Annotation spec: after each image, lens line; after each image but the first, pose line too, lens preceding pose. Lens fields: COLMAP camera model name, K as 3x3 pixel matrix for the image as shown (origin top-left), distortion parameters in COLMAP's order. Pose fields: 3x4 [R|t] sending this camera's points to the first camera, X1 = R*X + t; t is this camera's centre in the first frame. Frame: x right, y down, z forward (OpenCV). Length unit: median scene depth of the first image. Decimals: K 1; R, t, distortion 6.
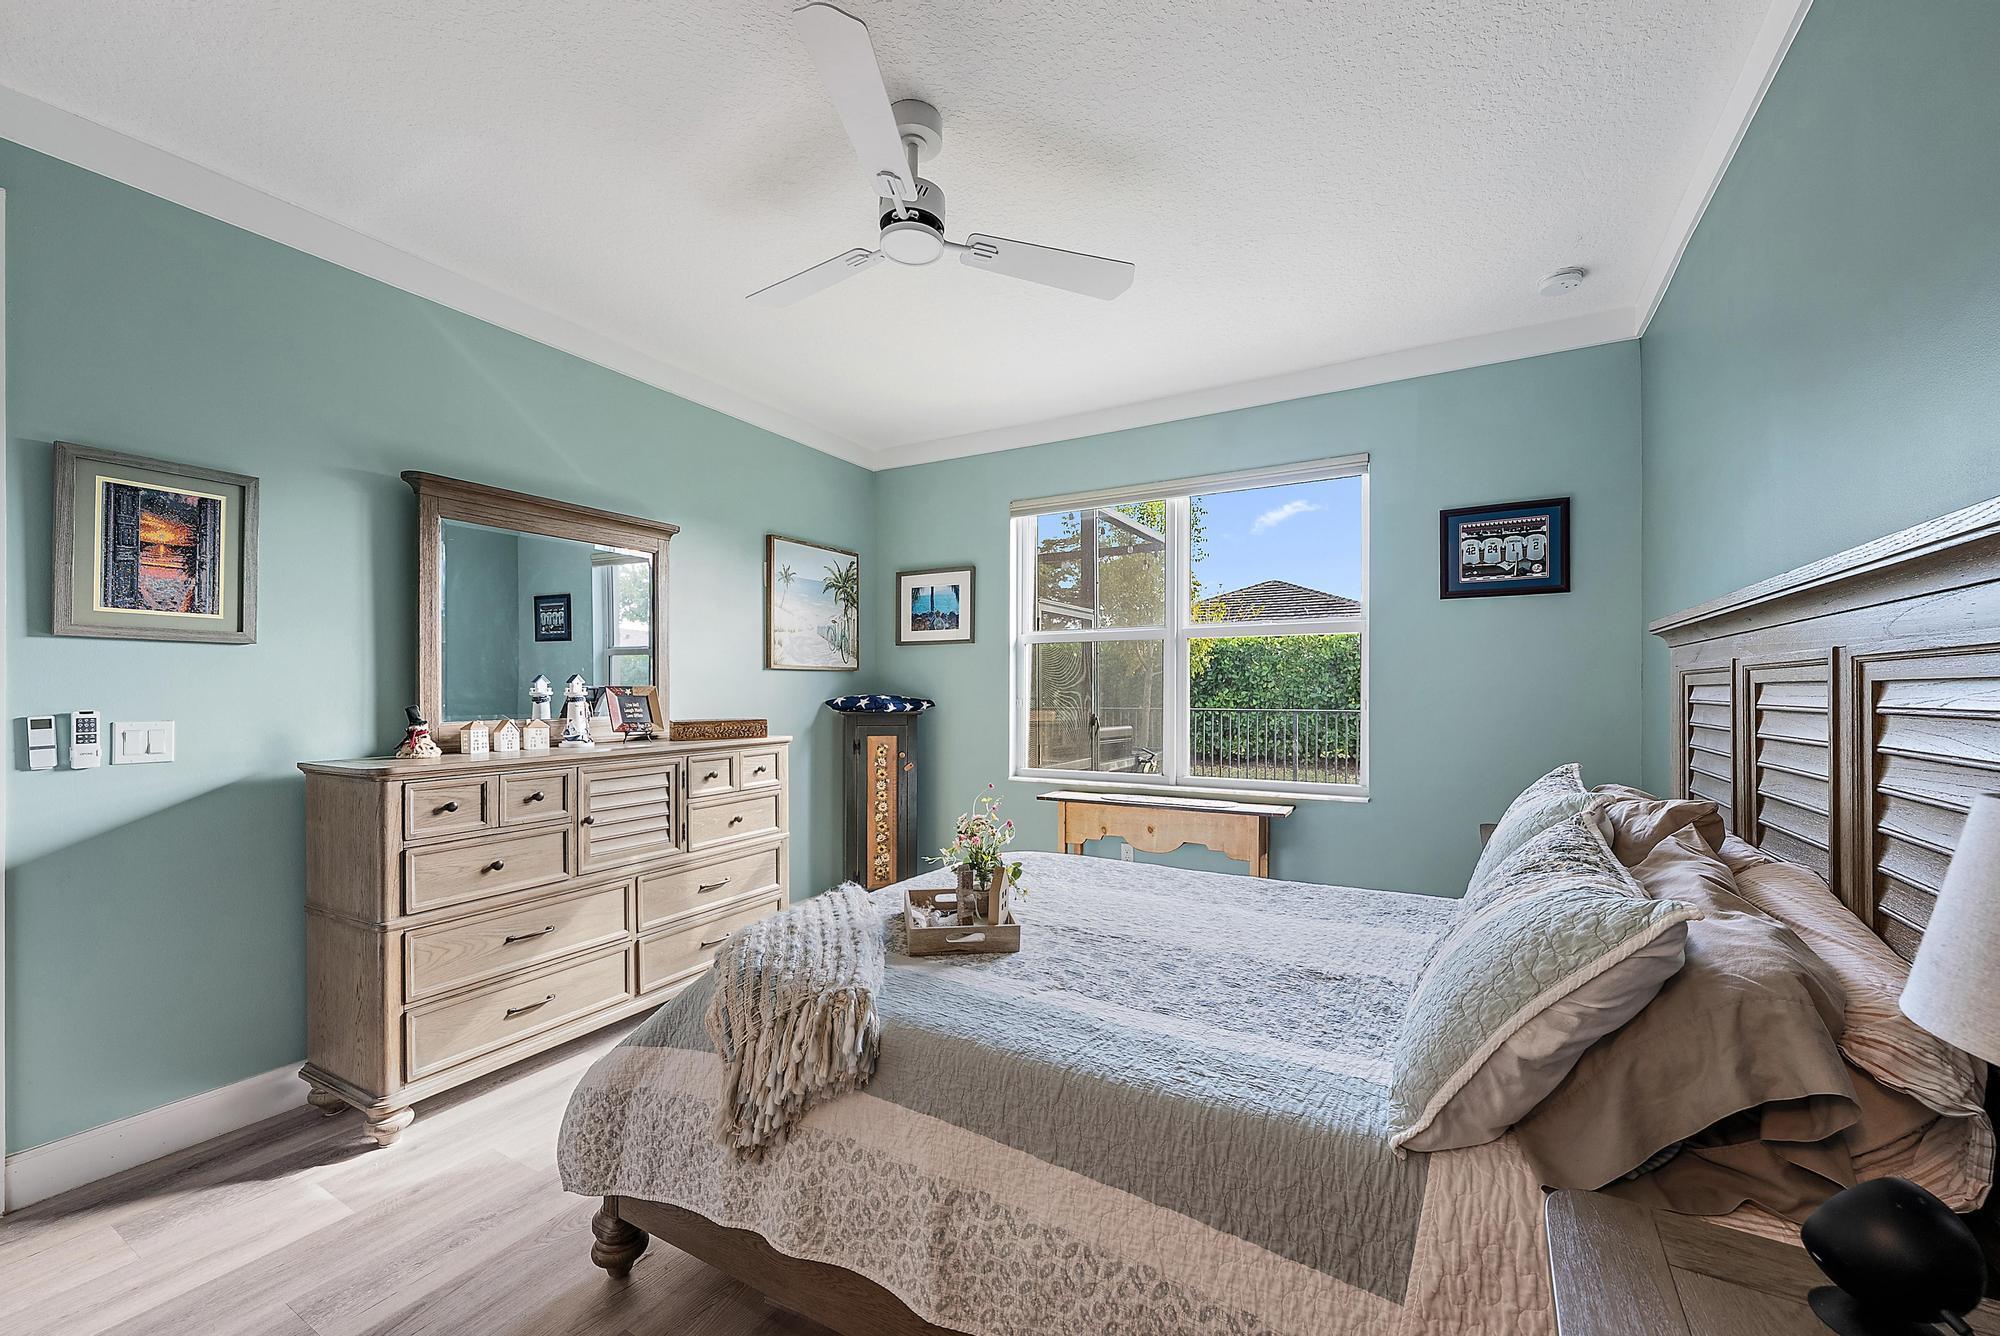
lens RADIAL K [[791.9, 0, 1010.9], [0, 791.9, 669.7], [0, 0, 1]] dist [-0.000034, -0.000038]
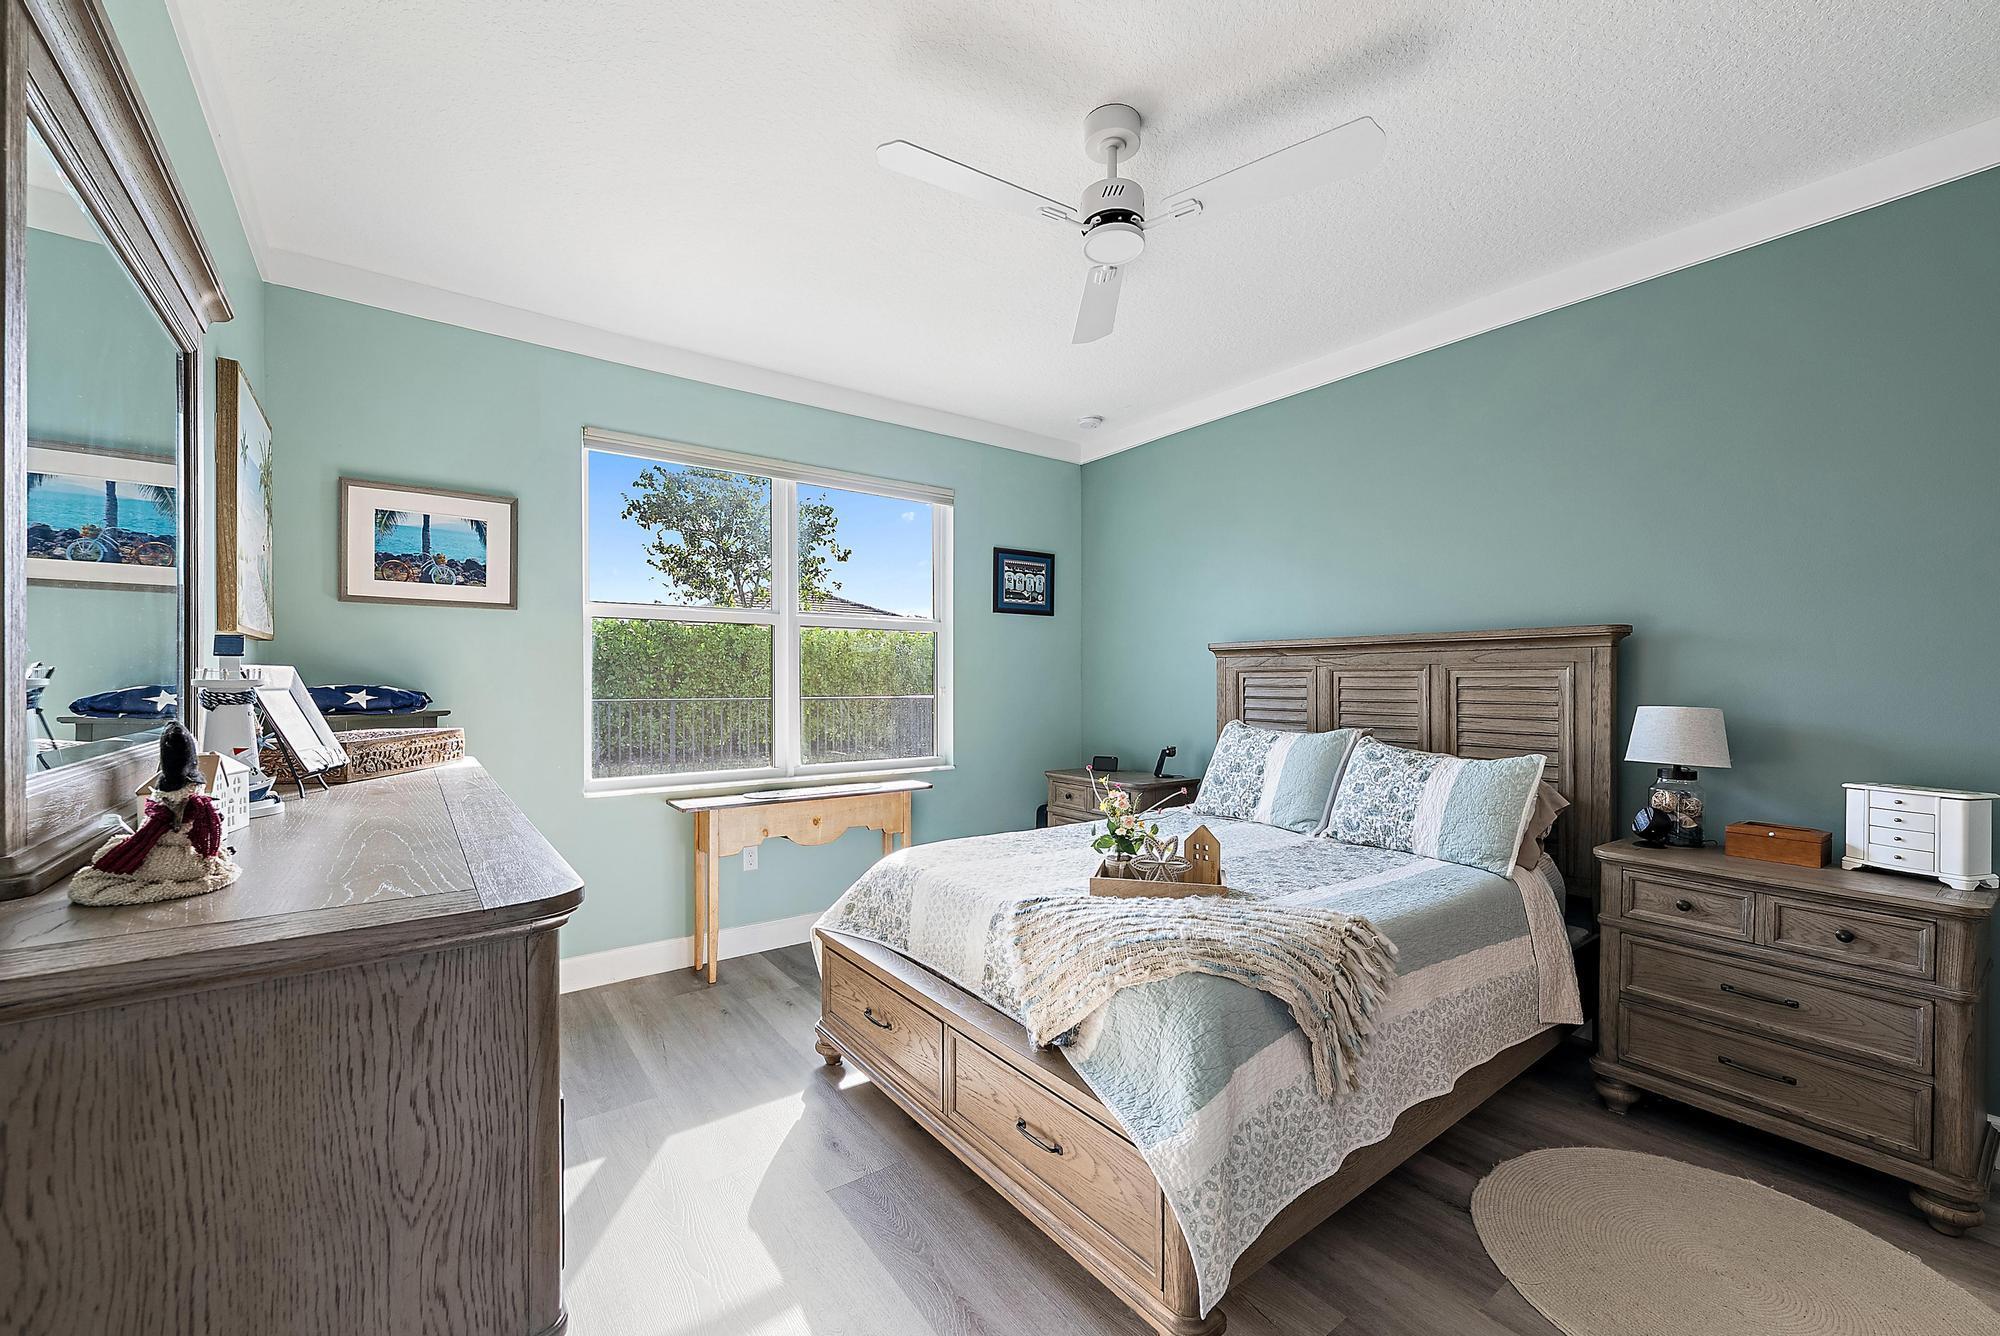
lens RADIAL K [[791.9, 0, 1010.9], [0, 791.9, 669.7], [0, 0, 1]] dist [-0.000034, -0.000038]
pose [[0.392402, 0.008685, 0.919753, -0.603586], [-0.032828, 0.999451, 0.004569, 0.001592], [-0.919208, -0.031987, 0.392471, 0.381493]]
